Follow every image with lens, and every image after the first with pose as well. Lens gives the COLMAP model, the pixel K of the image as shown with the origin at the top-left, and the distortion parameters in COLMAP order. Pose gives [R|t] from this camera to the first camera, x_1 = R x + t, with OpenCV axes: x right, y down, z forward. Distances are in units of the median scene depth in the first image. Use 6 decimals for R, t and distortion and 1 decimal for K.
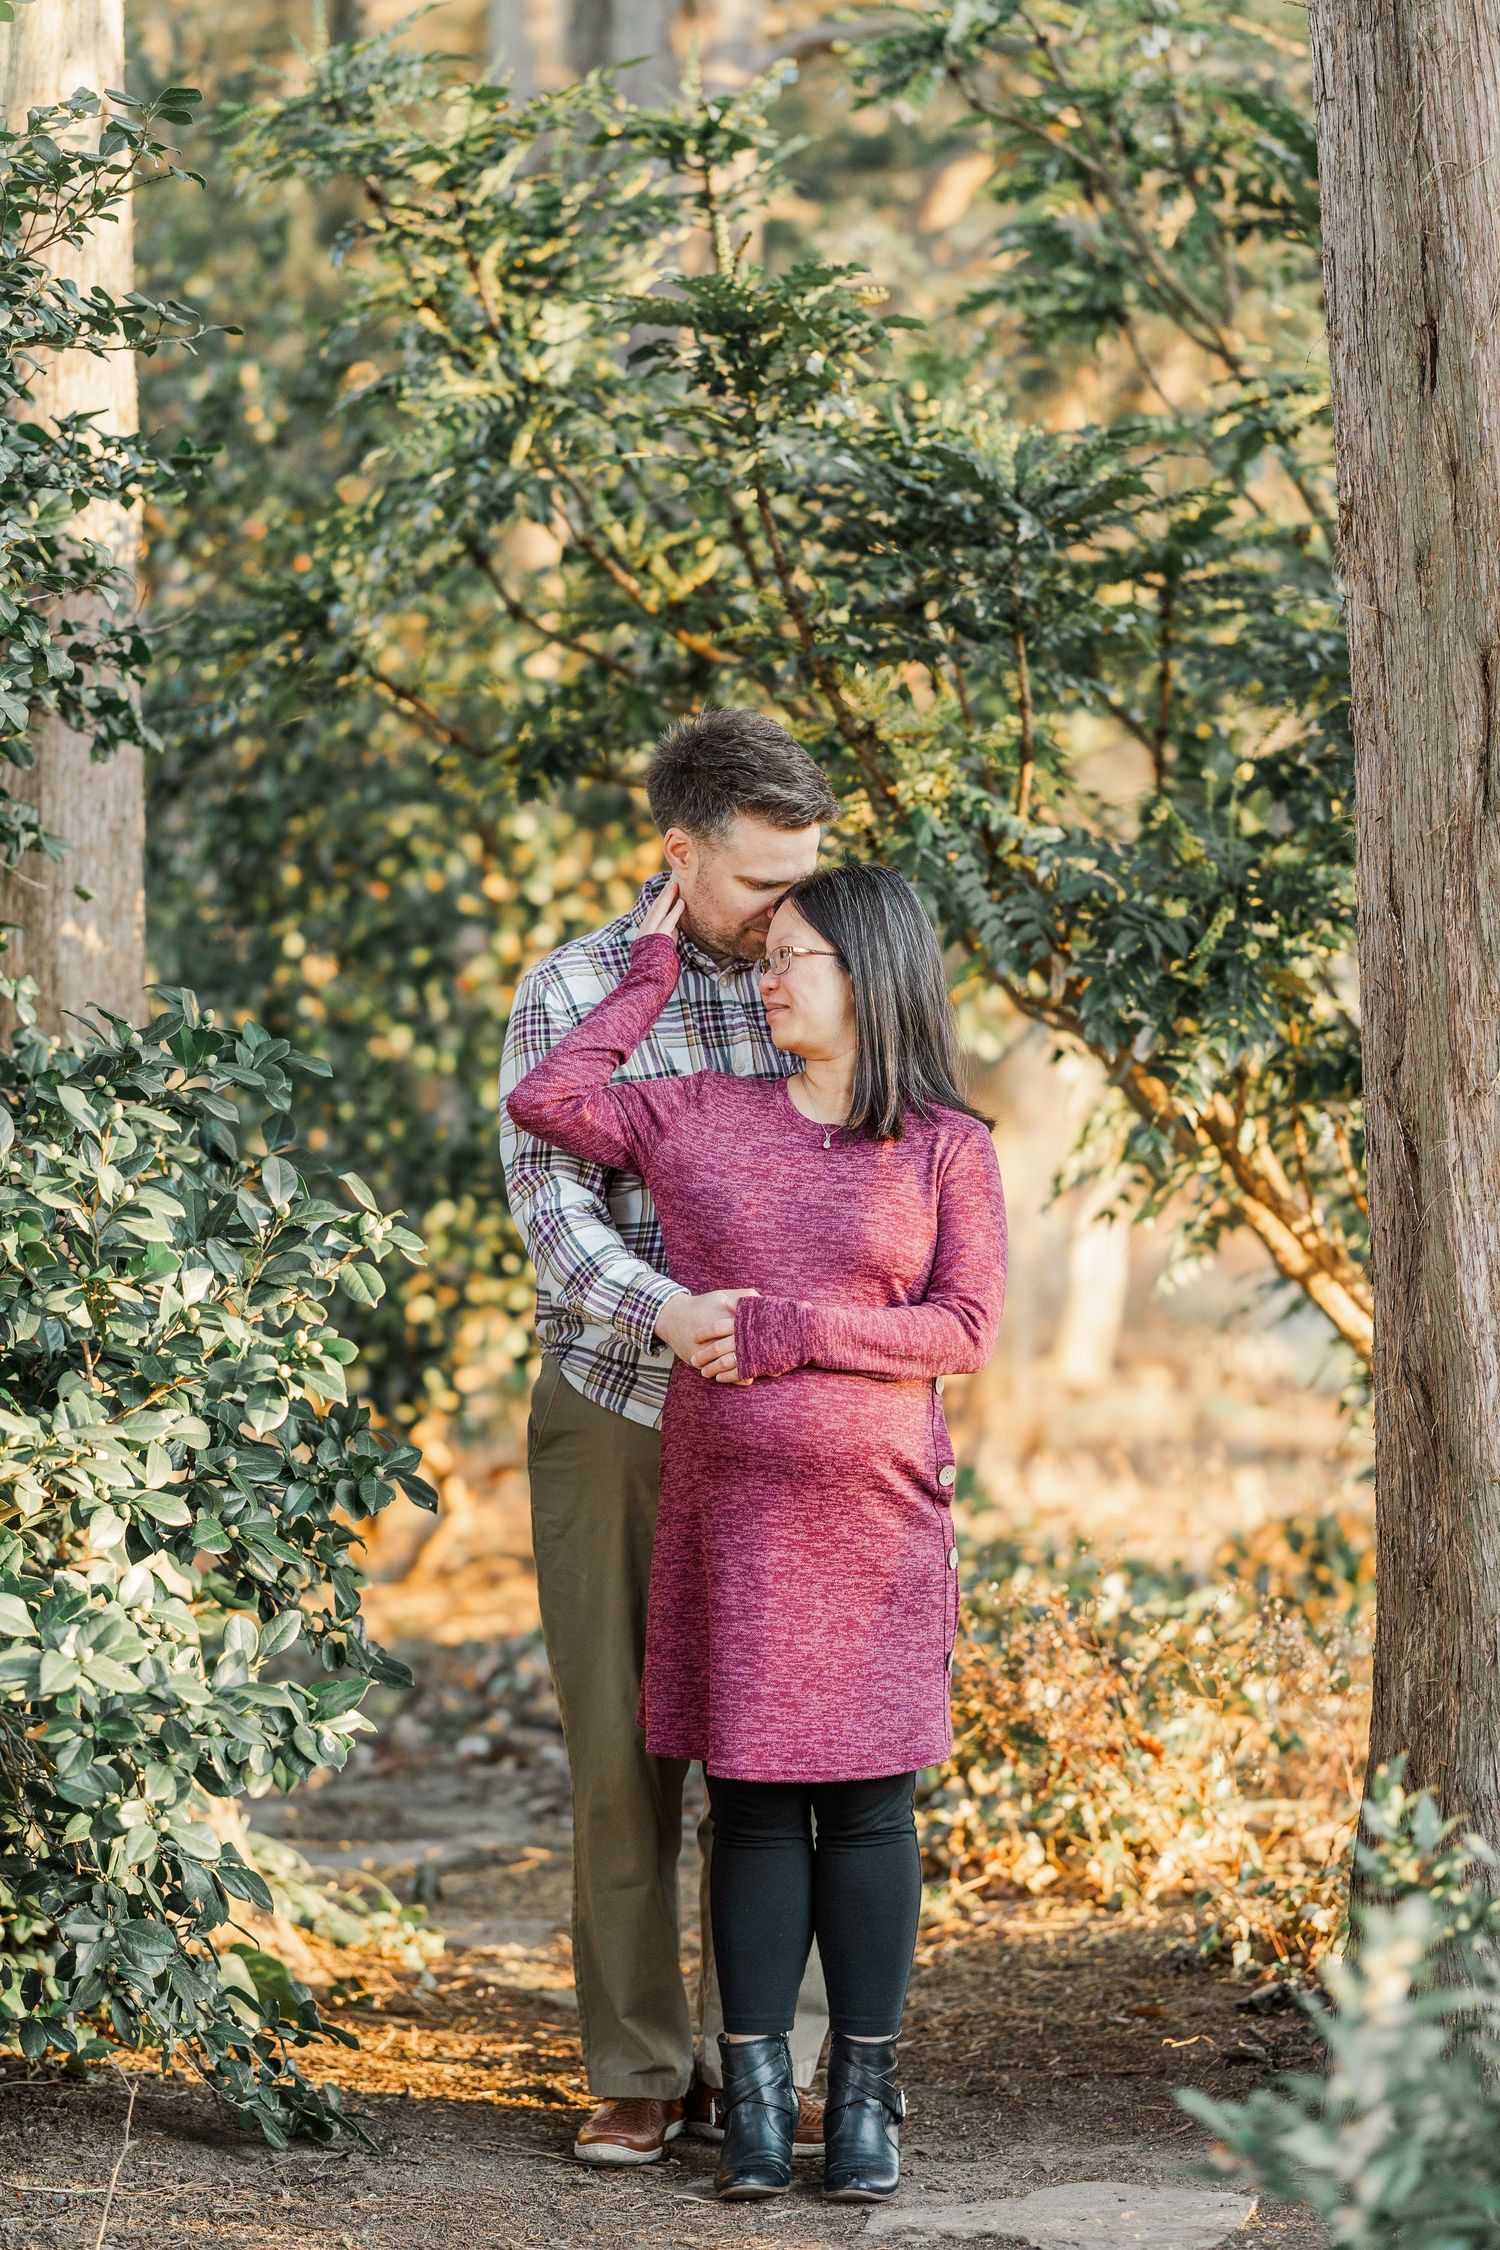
lens RADIAL K [[5499.5, 0, 750.7], [0, 5499.5, 1076.7], [0, 0, 1]] dist [-0.045665, 0.465105]
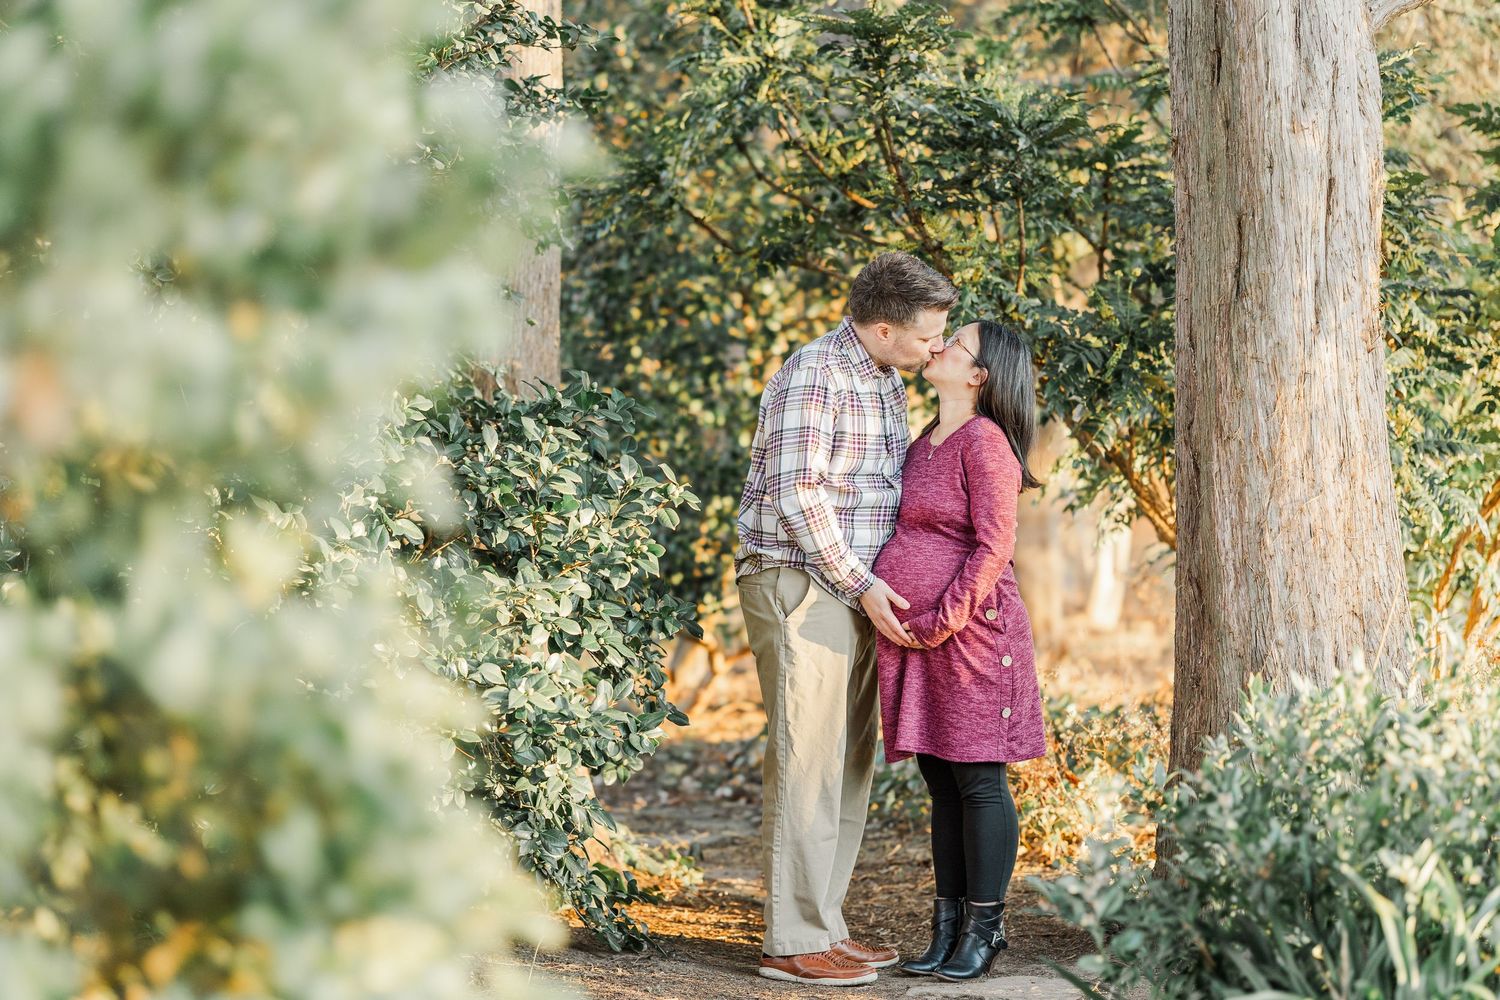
lens RADIAL K [[3666.3, 0, 750.0], [0, 3666.3, 500.0], [0, 0, 1]] dist [-0.045665, 0.465105]
pose [[0.998442, 0.025083, -0.049847, 0.021814], [-0.024375, 0.999594, 0.014760, 0.008423], [0.050197, -0.013522, 0.998648, -0.284974]]
